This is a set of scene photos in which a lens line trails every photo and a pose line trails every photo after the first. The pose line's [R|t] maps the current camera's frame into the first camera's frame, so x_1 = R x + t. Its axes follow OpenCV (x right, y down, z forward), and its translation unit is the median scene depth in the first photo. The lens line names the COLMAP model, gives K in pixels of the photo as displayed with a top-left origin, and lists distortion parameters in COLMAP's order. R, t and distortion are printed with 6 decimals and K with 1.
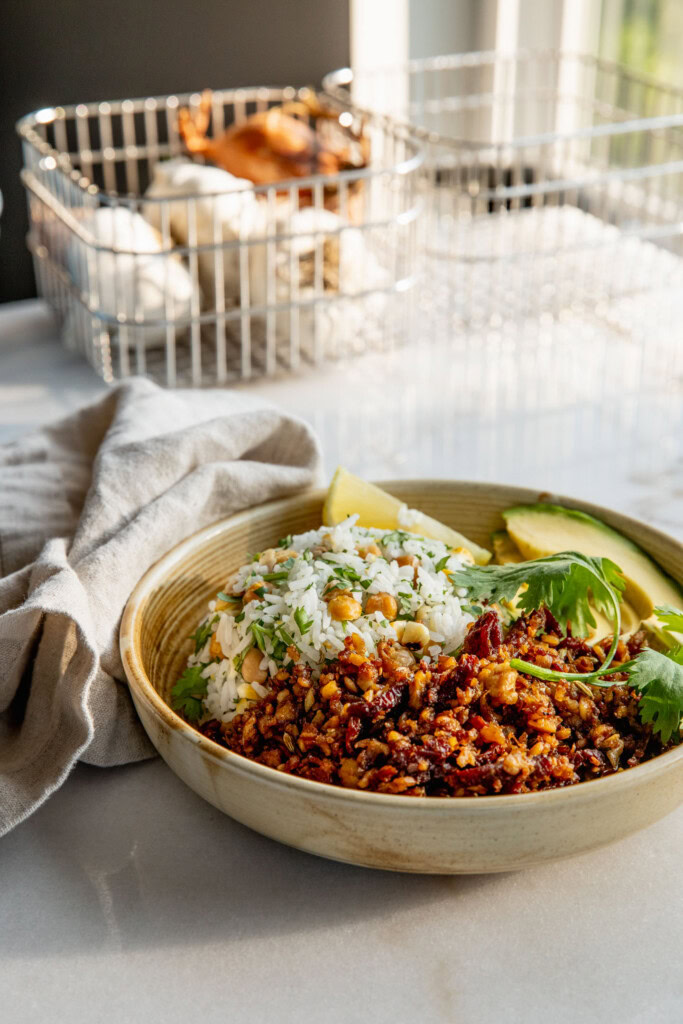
lens RADIAL K [[1848.9, 0, 341.5], [0, 1848.9, 512.0], [0, 0, 1]] dist [0.249431, -0.007320]
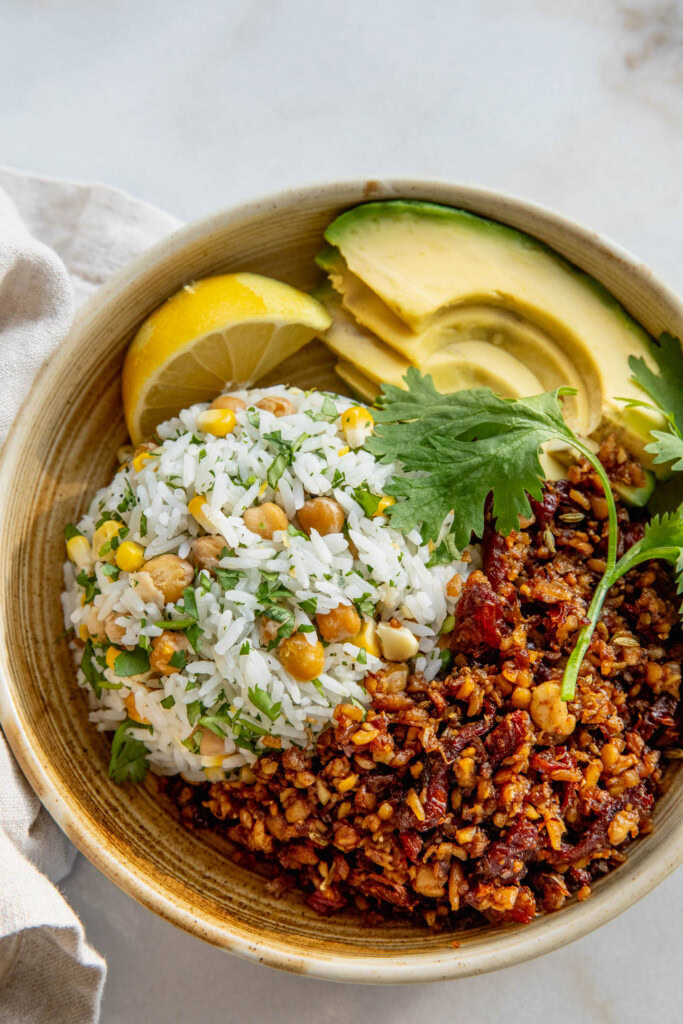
lens RADIAL K [[1848.9, 0, 341.5], [0, 1848.9, 512.0], [0, 0, 1]] dist [0.249431, -0.007320]
pose [[0.879054, -0.466867, 0.096438, -0.031022], [0.211815, 0.563731, 0.798337, -0.608425], [-0.427082, -0.681354, 0.594439, 0.599863]]
